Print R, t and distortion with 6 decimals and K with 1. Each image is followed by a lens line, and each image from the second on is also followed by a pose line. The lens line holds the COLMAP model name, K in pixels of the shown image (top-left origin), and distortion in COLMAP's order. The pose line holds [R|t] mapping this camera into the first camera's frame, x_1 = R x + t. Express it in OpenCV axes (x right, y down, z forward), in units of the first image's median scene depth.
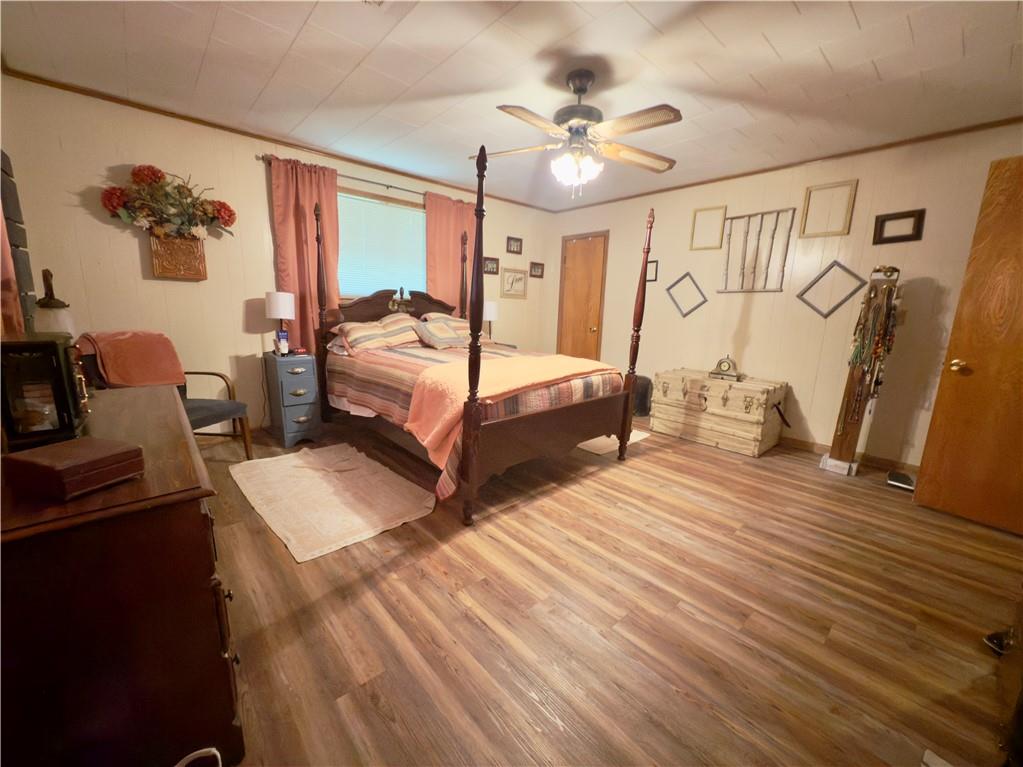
lens RADIAL K [[412.9, 0, 500.5], [0, 412.9, 384.7], [0, 0, 1]] dist [0.000749, 0.000471]
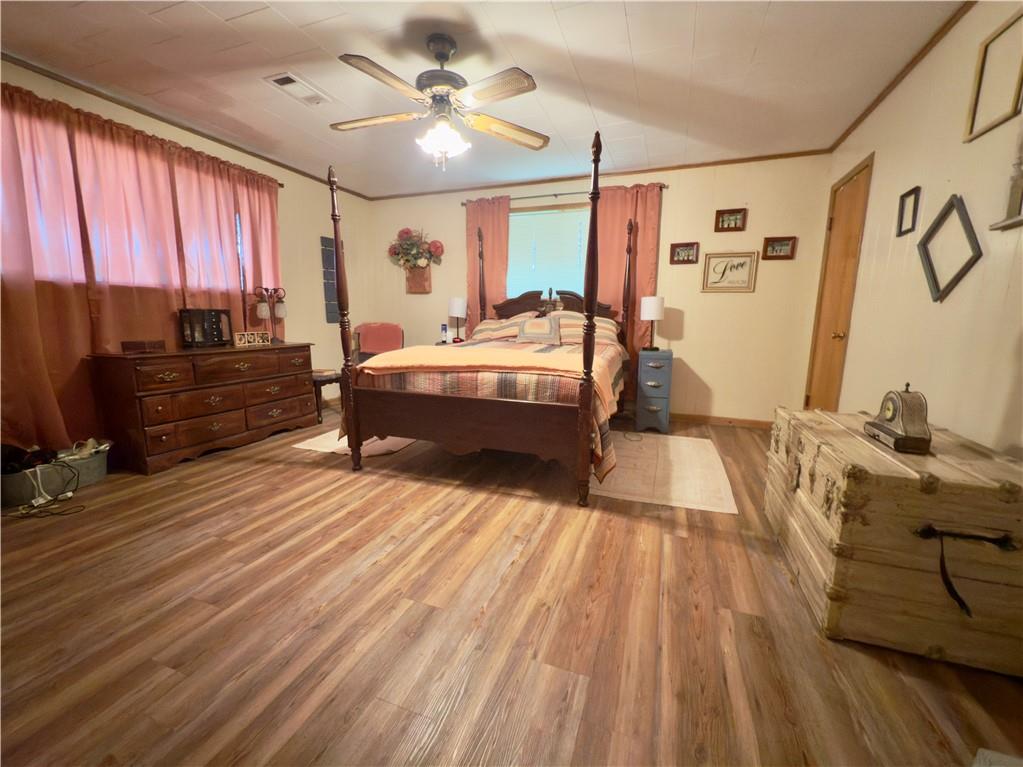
lens RADIAL K [[412.9, 0, 504.0], [0, 412.9, 382.3], [0, 0, 1]] dist [0.000749, 0.000471]
pose [[0.468503, 0.114423, -0.876021, 0.926870], [-0.165886, 0.985334, 0.039984, -0.030980], [0.867748, 0.126587, 0.480613, 0.601586]]
